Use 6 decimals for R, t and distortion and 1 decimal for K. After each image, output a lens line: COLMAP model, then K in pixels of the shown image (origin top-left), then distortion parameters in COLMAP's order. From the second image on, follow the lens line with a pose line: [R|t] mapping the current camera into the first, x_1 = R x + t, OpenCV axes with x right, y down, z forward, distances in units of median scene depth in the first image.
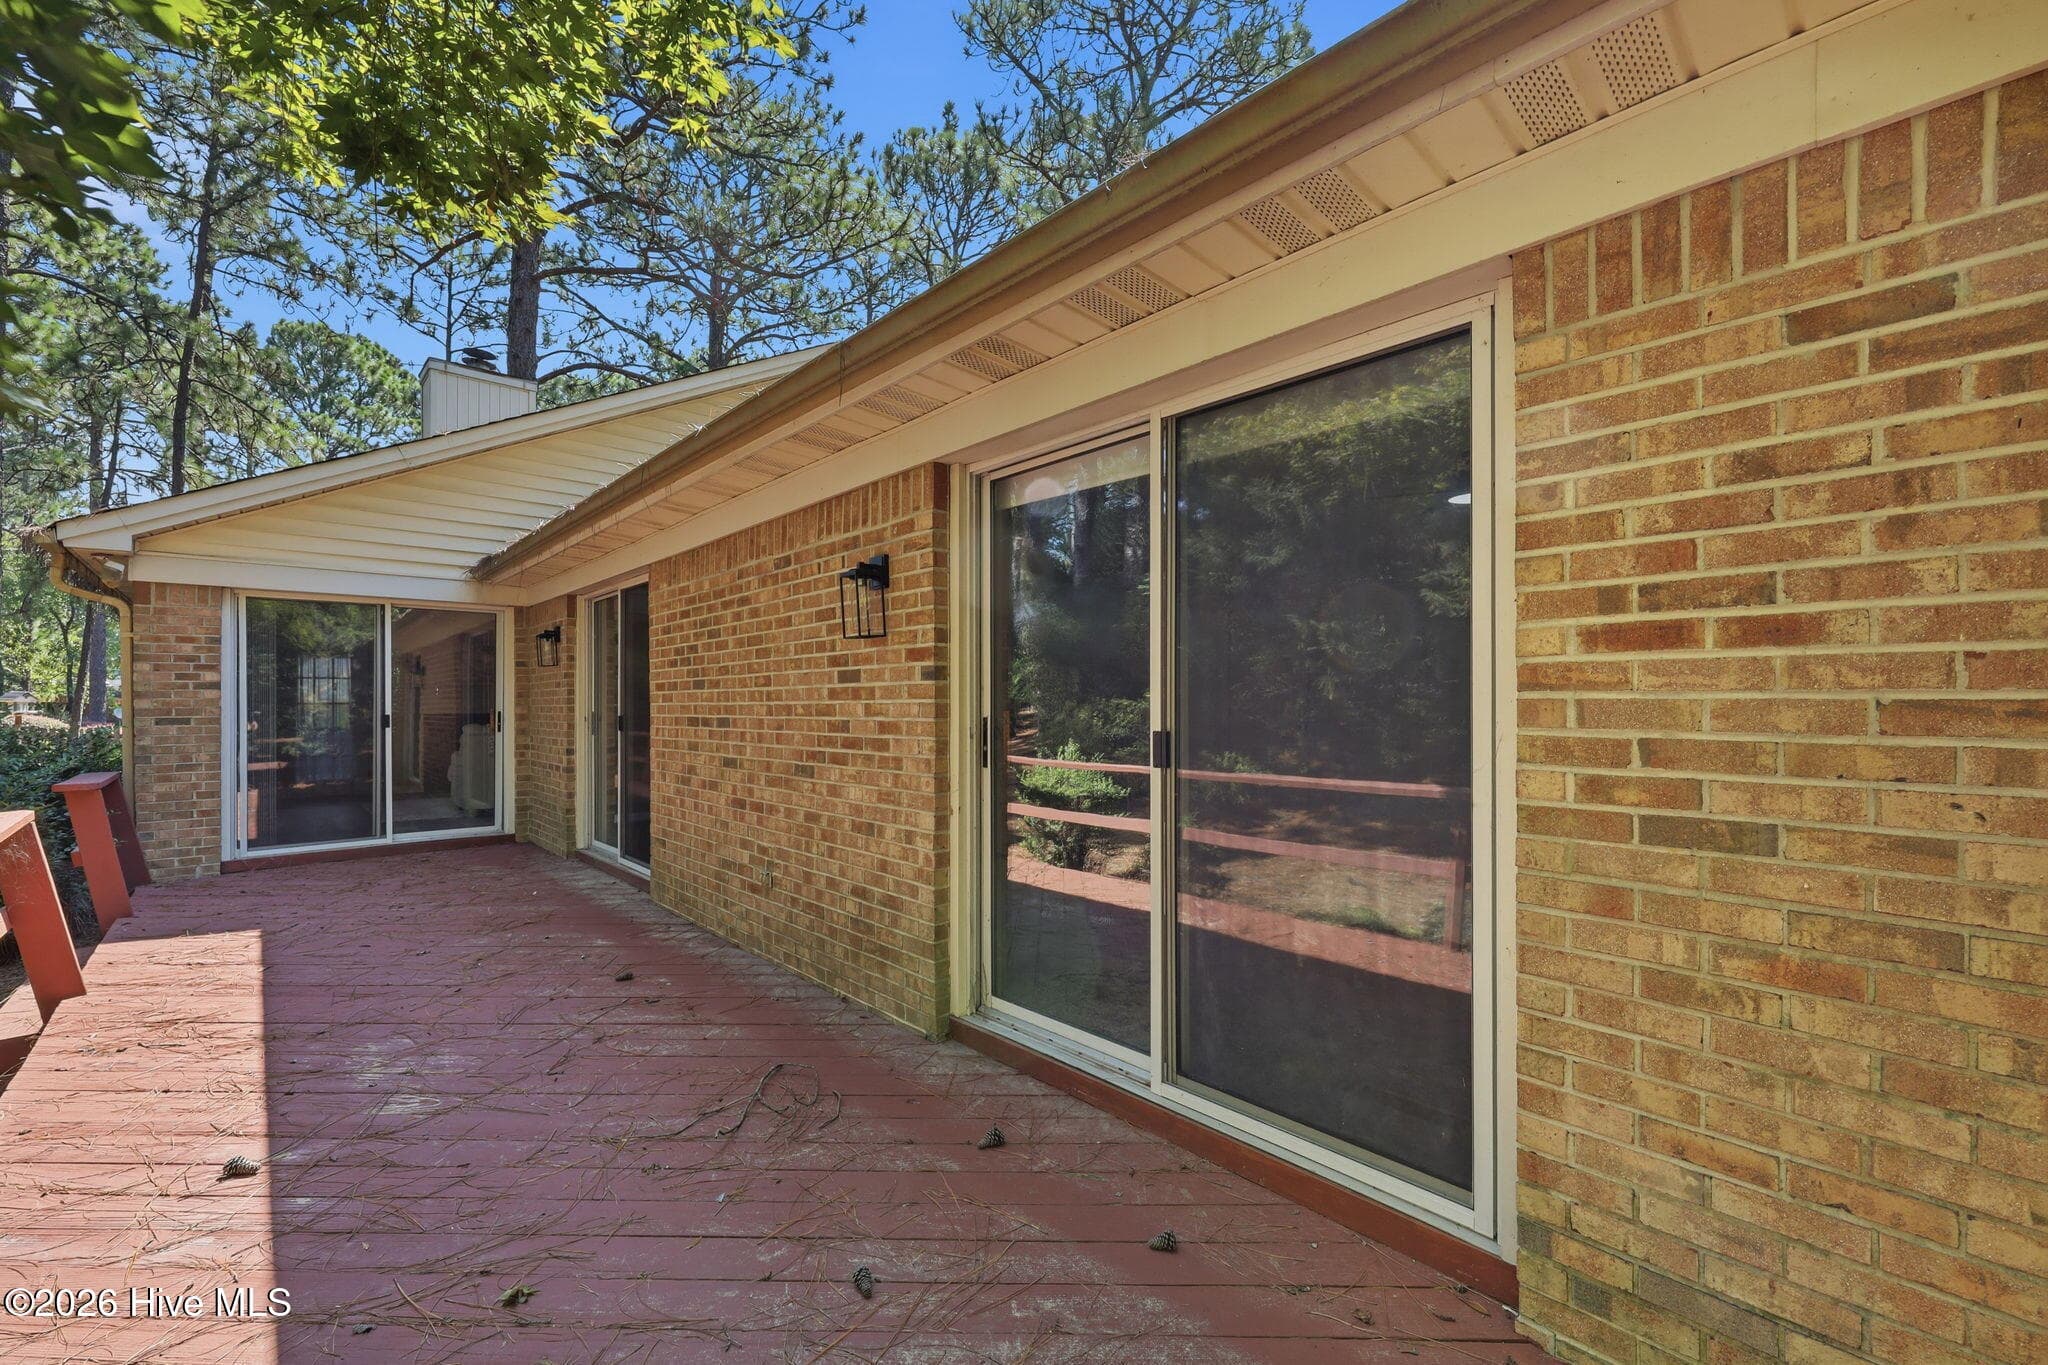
lens RADIAL K [[830.6, 0, 1026.7], [0, 830.6, 705.0], [0, 0, 1]] dist [-0.000596, 0.000122]
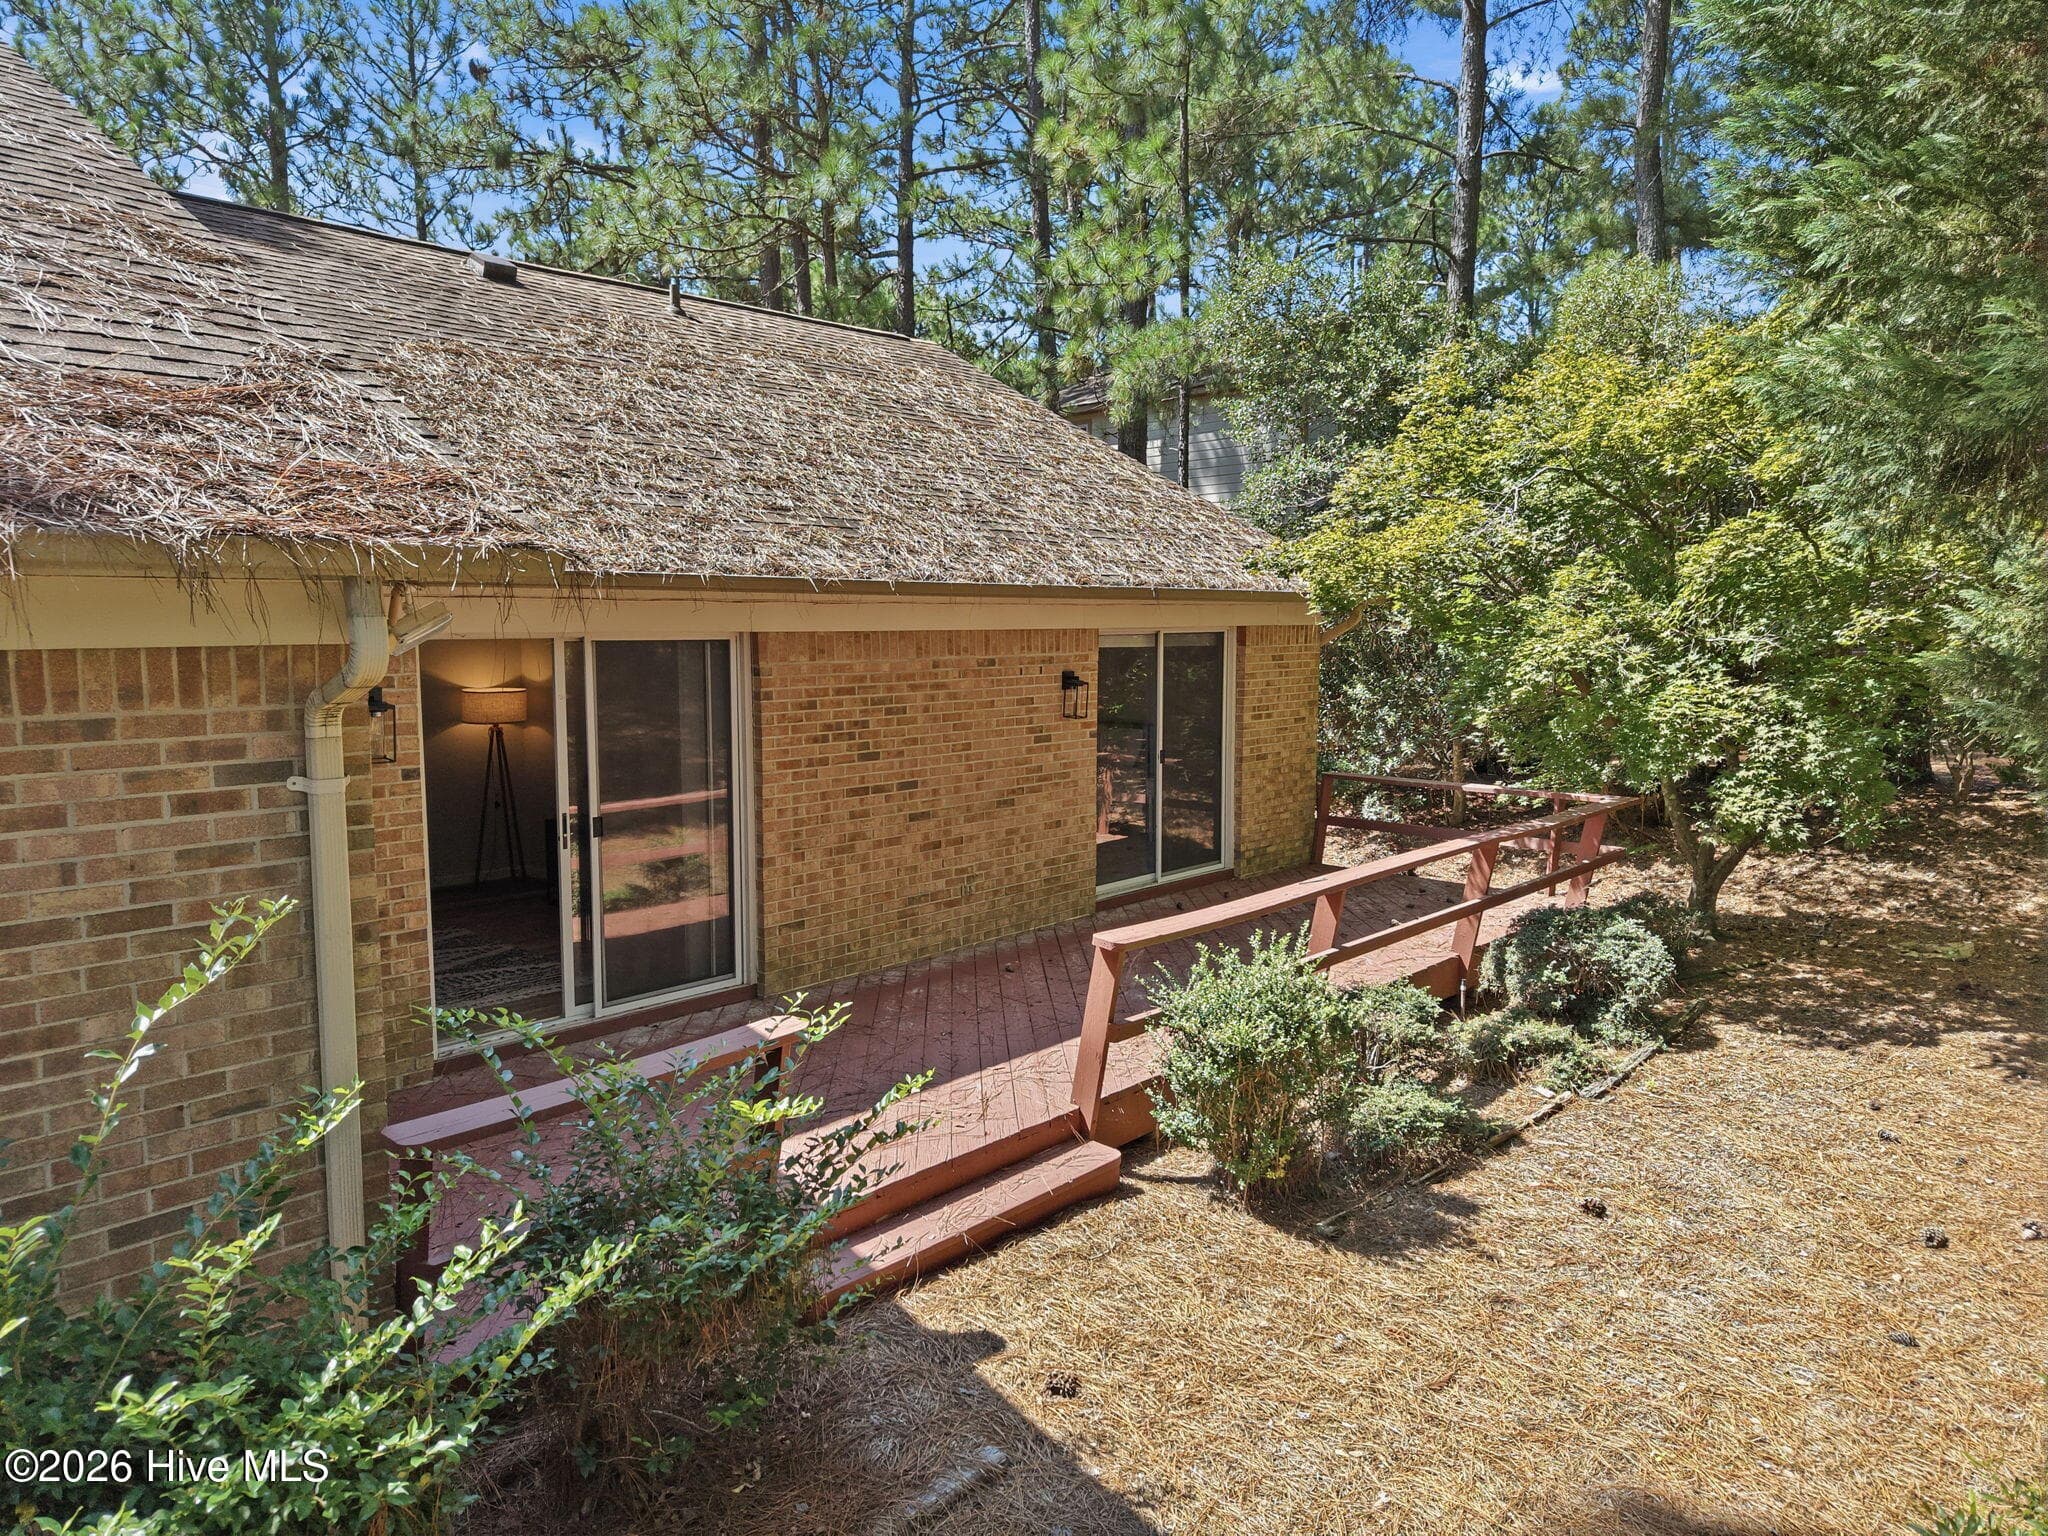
lens RADIAL K [[1413.5, 0, 1024.0], [0, 1413.5, 768.0], [0, 0, 1]] dist [0.003714, 0.000440]
pose [[-0.100444, -0.106815, 0.989192, -2.764895], [-0.001671, 0.994237, 0.107191, -0.256407], [-0.994941, 0.009114, -0.100043, 1.202233]]
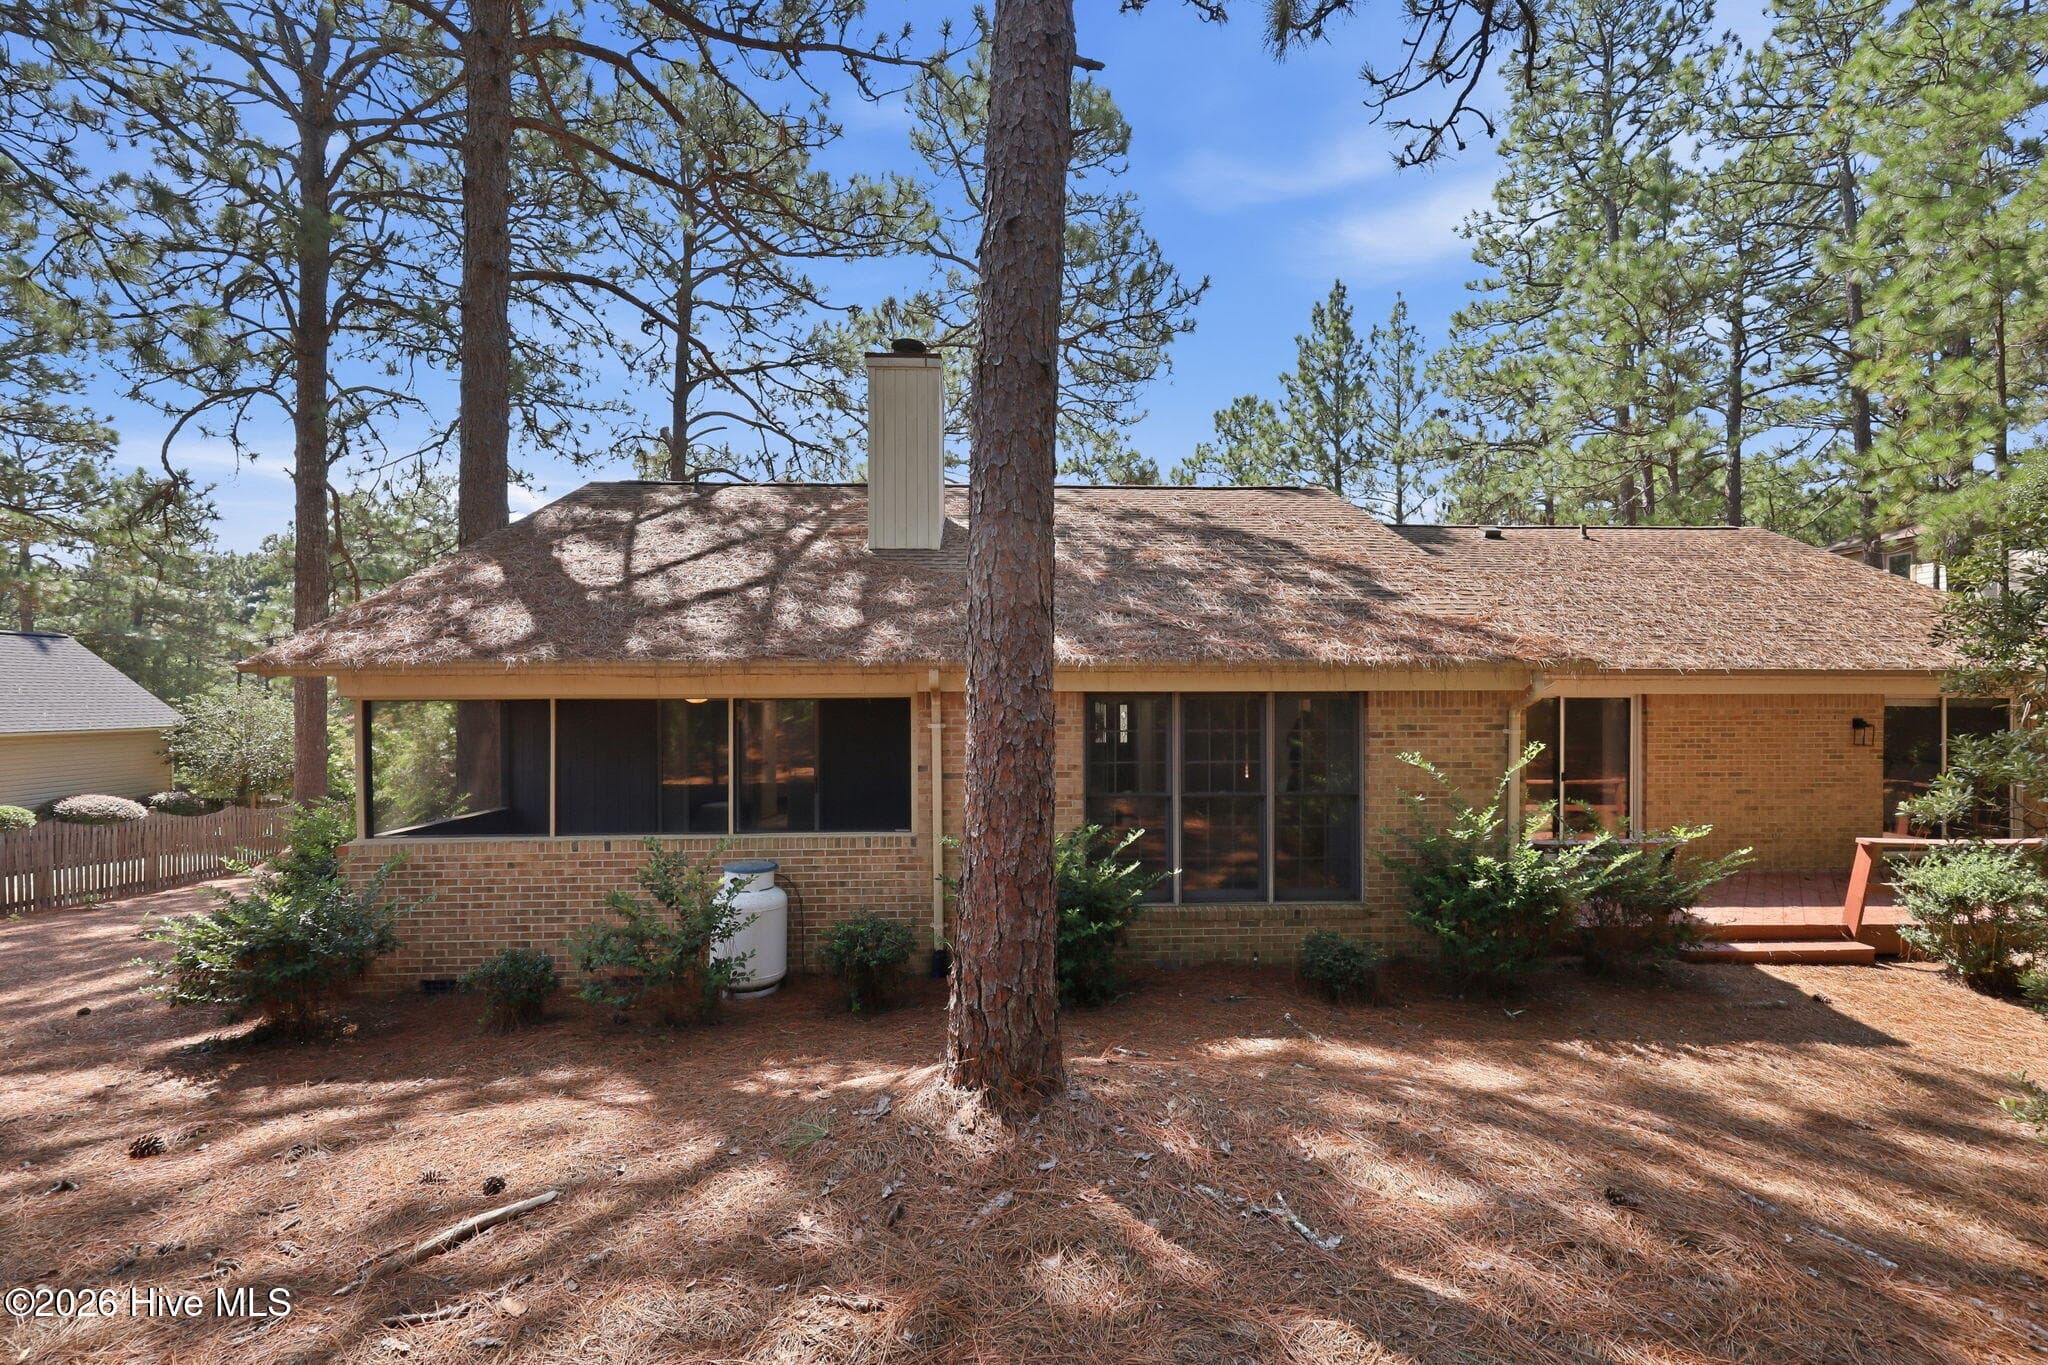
lens RADIAL K [[830.6, 0, 1026.7], [0, 830.6, 705.0], [0, 0, 1]] dist [-0.000596, 0.000122]
pose [[0.632040, -0.004381, 0.774923, -3.916821], [-0.000280, 0.999983, 0.005881, -0.212617], [-0.774936, -0.003934, 0.632028, 1.240277]]
